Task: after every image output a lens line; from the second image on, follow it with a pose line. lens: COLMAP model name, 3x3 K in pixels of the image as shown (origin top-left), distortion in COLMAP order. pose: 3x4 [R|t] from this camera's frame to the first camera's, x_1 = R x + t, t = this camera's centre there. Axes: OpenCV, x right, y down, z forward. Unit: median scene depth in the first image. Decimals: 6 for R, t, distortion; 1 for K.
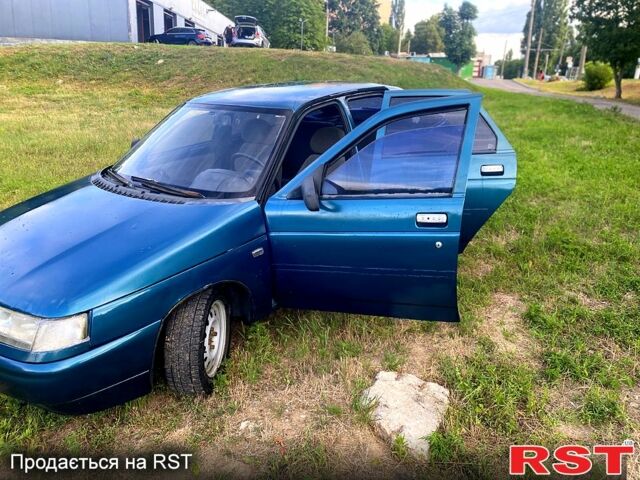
lens RADIAL K [[479.4, 0, 320.0], [0, 479.4, 240.0], [0, 0, 1]] dist [0.001414, 0.001248]
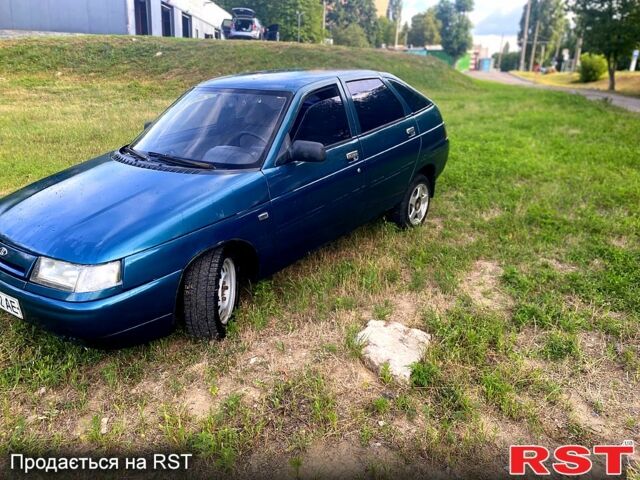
lens RADIAL K [[475.9, 0, 320.0], [0, 475.9, 240.0], [0, 0, 1]] dist [0.005342, -0.001849]
pose [[0.999983, -0.002662, 0.005101, -0.000256], [0.002584, 0.999880, 0.015286, 0.014339], [-0.005141, -0.015273, 0.999870, -0.028975]]
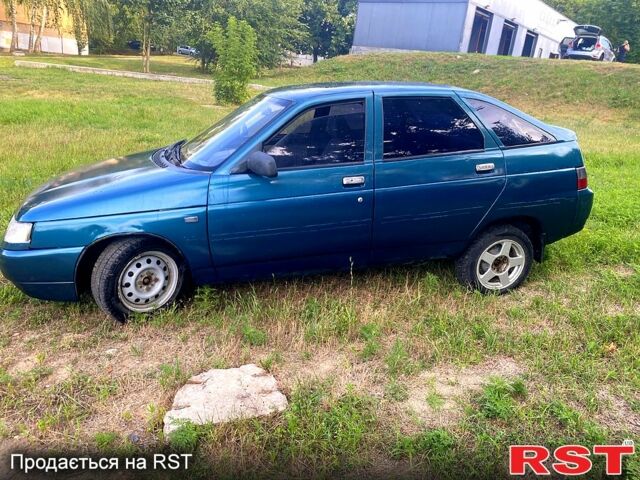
lens RADIAL K [[479.4, 0, 320.0], [0, 479.4, 240.0], [0, 0, 1]] dist [0.001414, 0.001248]
pose [[0.795457, 0.235185, -0.558512, 0.163758], [-0.246653, 0.967478, 0.056104, -0.014440], [0.553543, 0.093130, 0.827597, 0.052815]]
